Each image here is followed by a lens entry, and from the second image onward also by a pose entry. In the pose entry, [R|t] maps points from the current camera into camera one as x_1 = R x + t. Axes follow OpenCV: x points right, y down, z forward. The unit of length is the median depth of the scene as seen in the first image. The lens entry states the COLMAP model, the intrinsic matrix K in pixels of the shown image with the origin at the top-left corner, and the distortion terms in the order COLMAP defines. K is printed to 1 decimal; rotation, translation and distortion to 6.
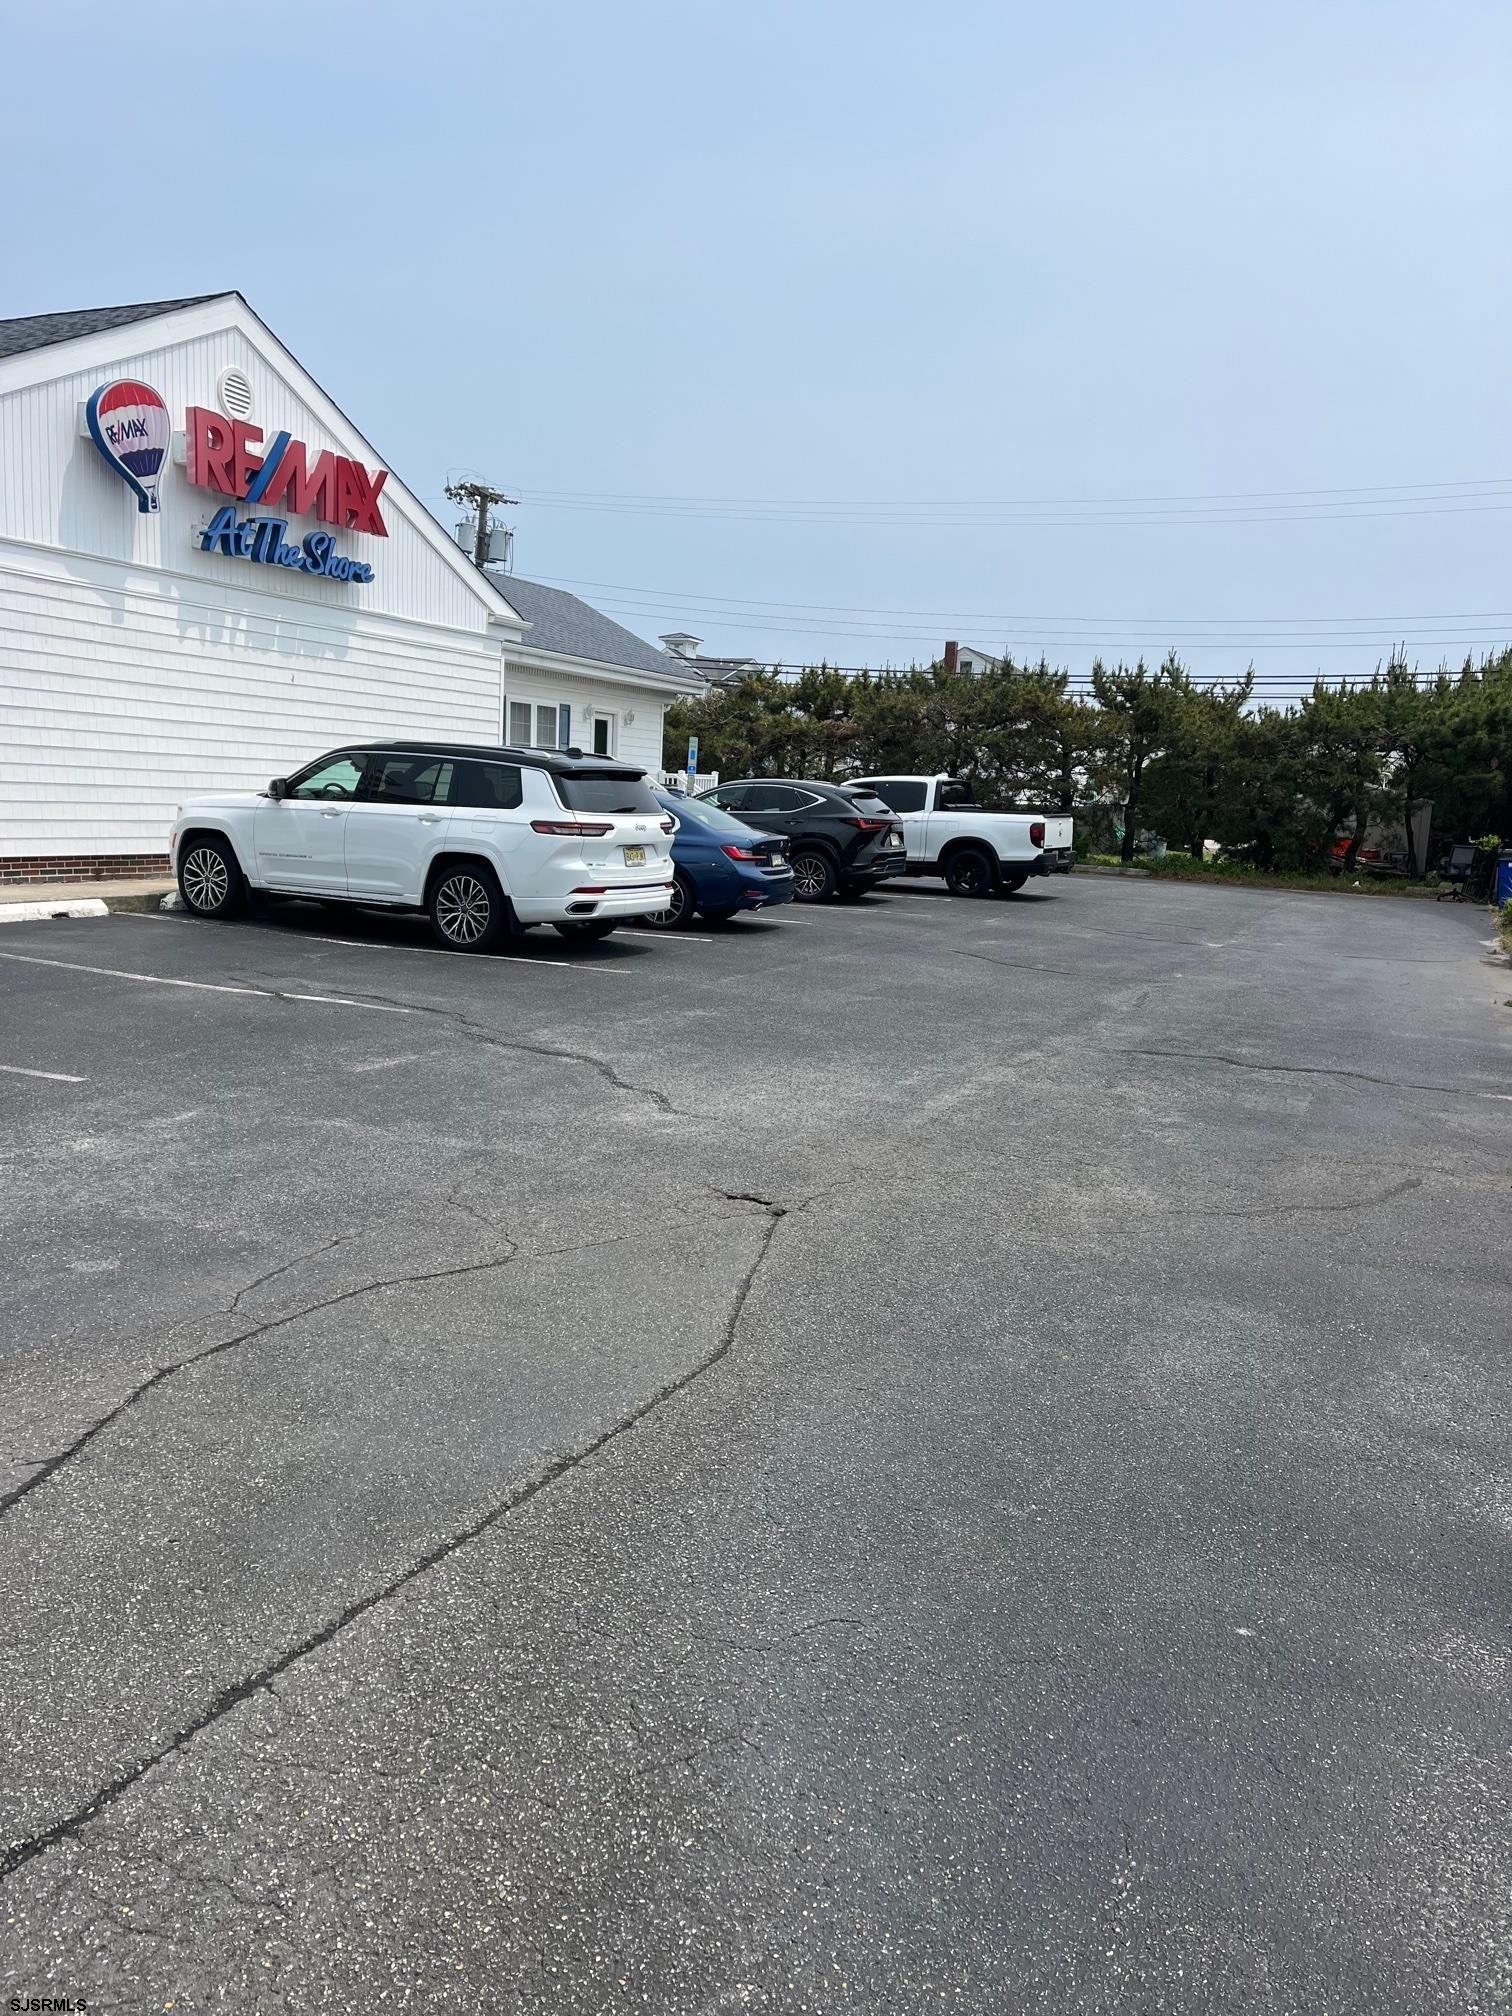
lens RADIAL K [[1514.6, 0, 759.8], [0, 1514.6, 1004.8], [0, 0, 1]] dist [0.033155, -0.002162]
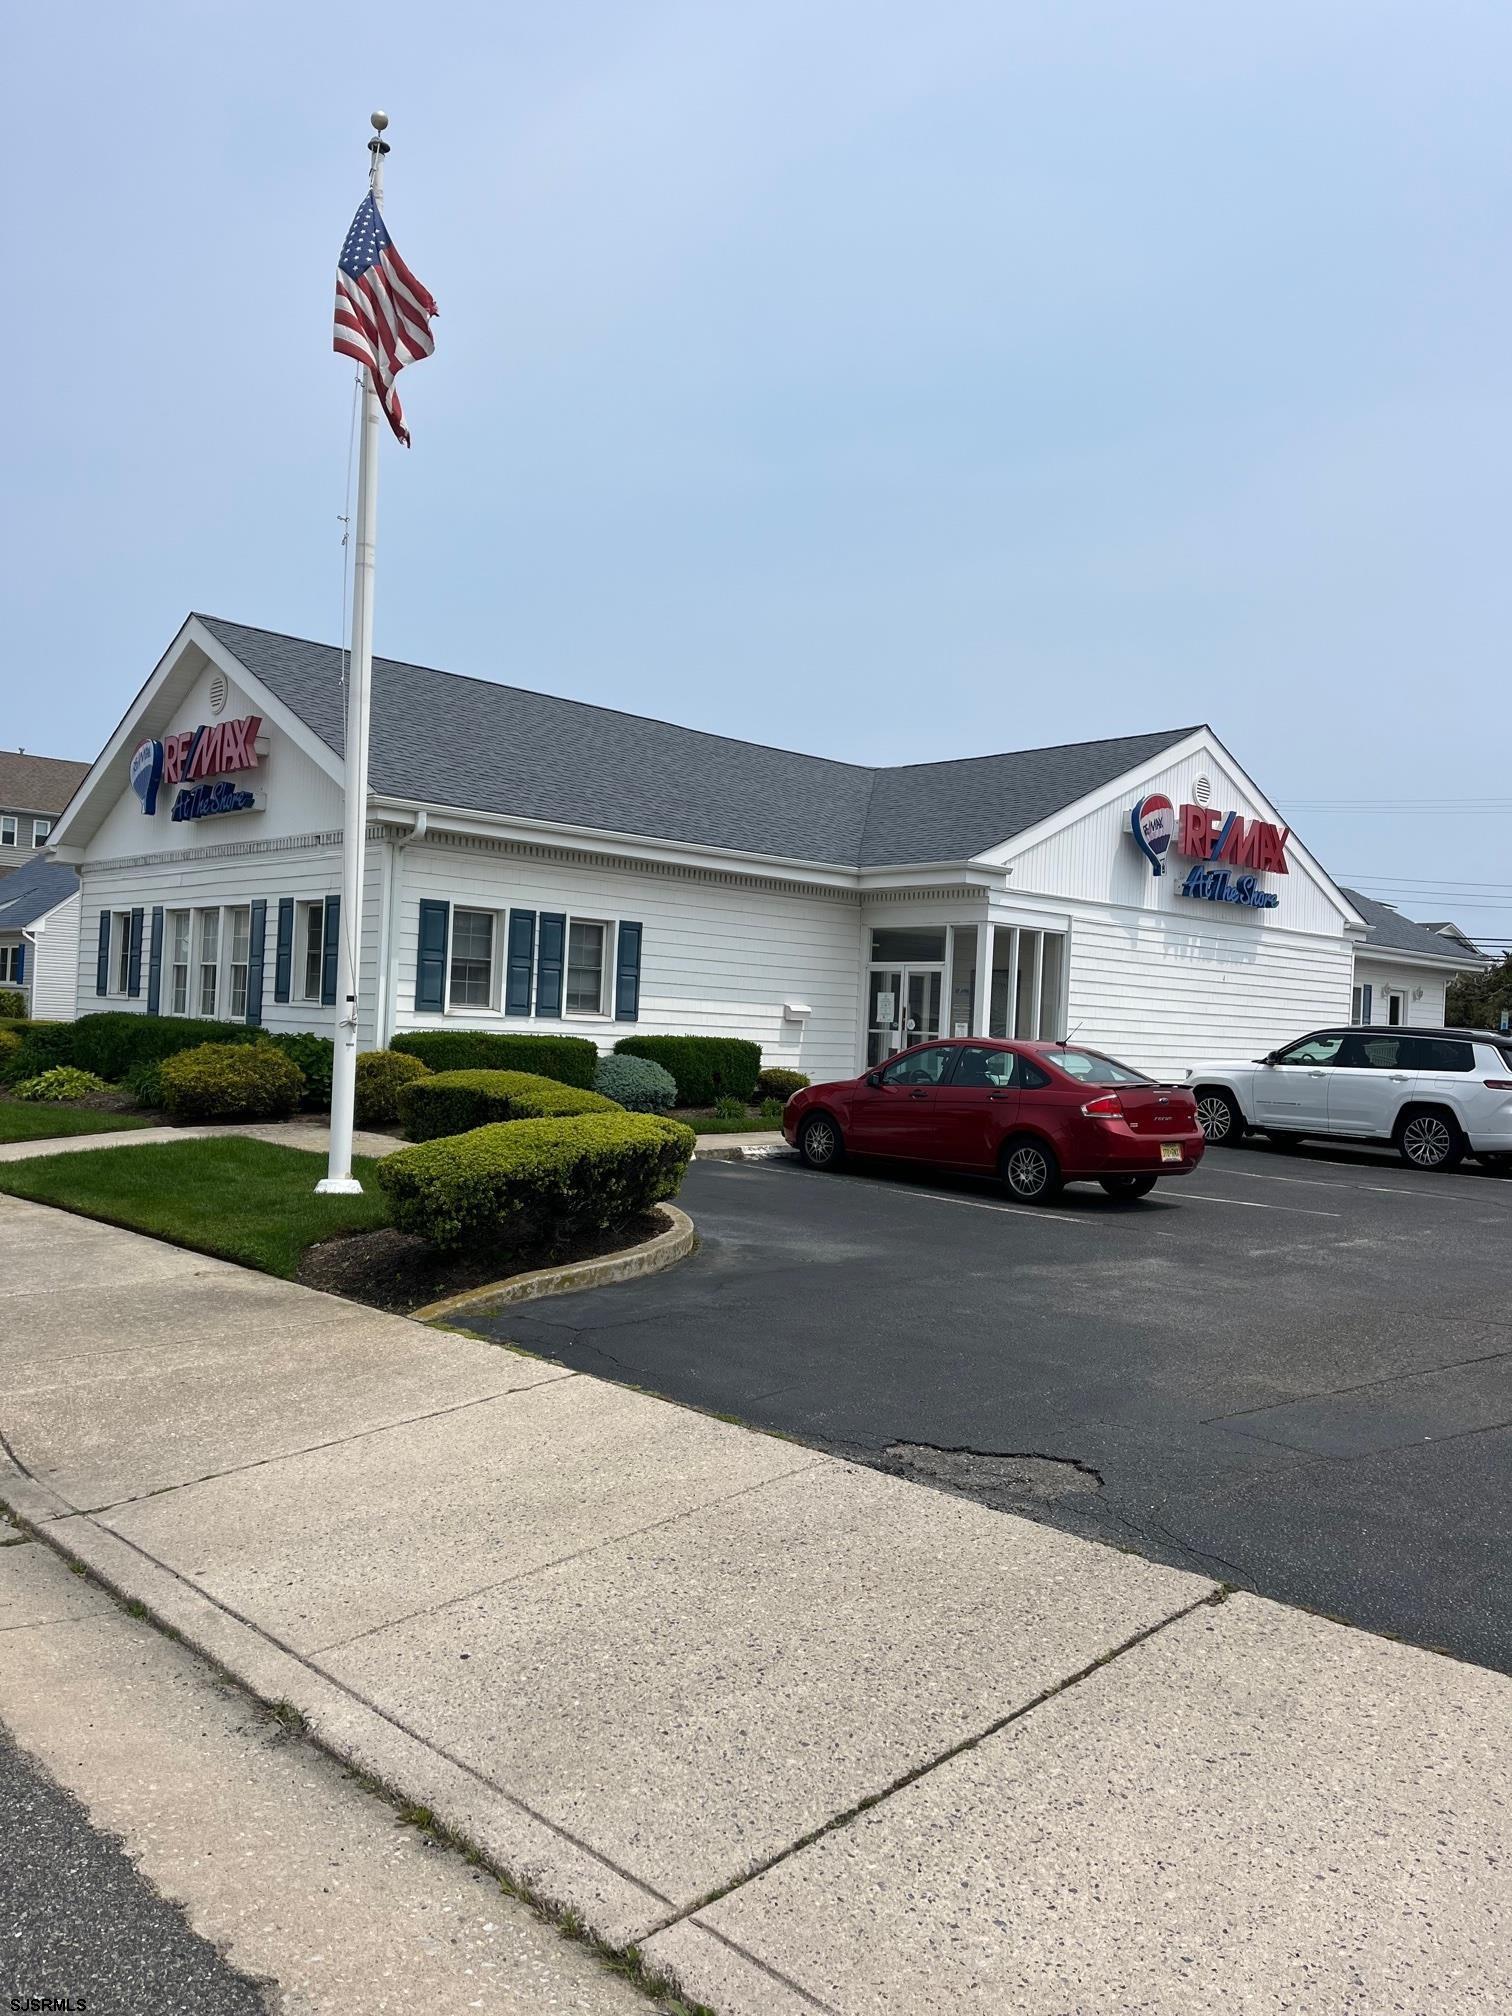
lens RADIAL K [[1514.6, 0, 759.8], [0, 1514.6, 1004.8], [0, 0, 1]] dist [0.033155, -0.002162]
pose [[0.916966, -0.012747, -0.398763, -0.157773], [-0.055945, 0.985506, -0.160152, 0.060740], [0.395024, 0.169163, 0.902962, -0.456960]]
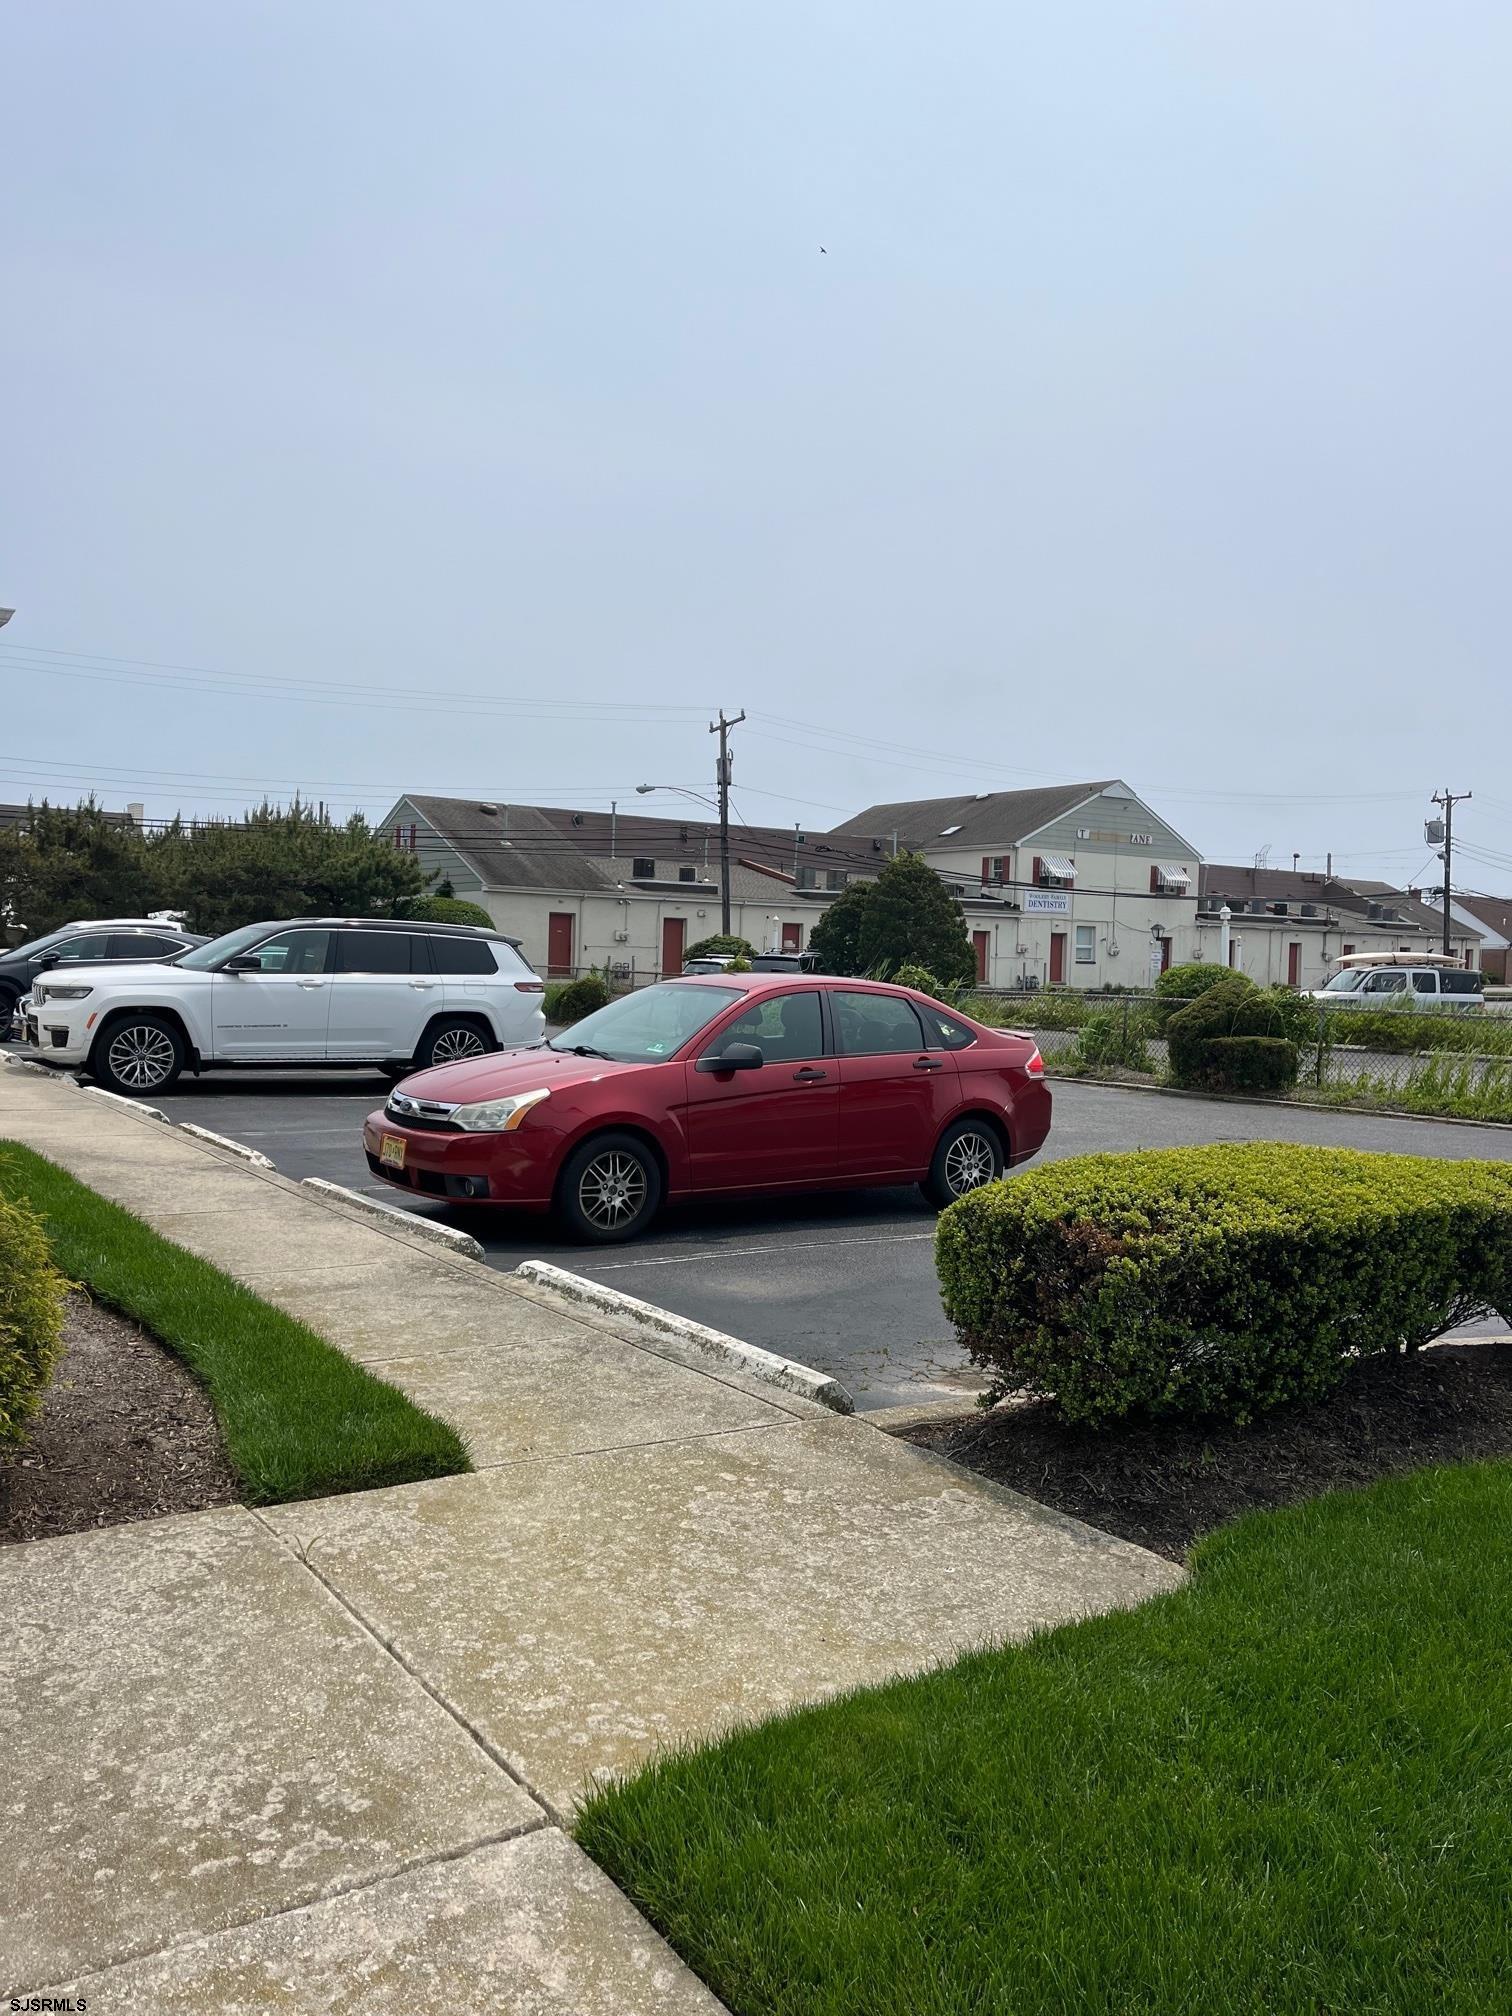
lens RADIAL K [[1514.6, 0, 759.8], [0, 1514.6, 1004.8], [0, 0, 1]] dist [0.033155, -0.002162]
pose [[0.518472, -0.059966, 0.852989, -0.882689], [0.117645, 0.993054, -0.001696, -0.059654], [-0.846963, 0.101229, 0.521926, 0.125262]]
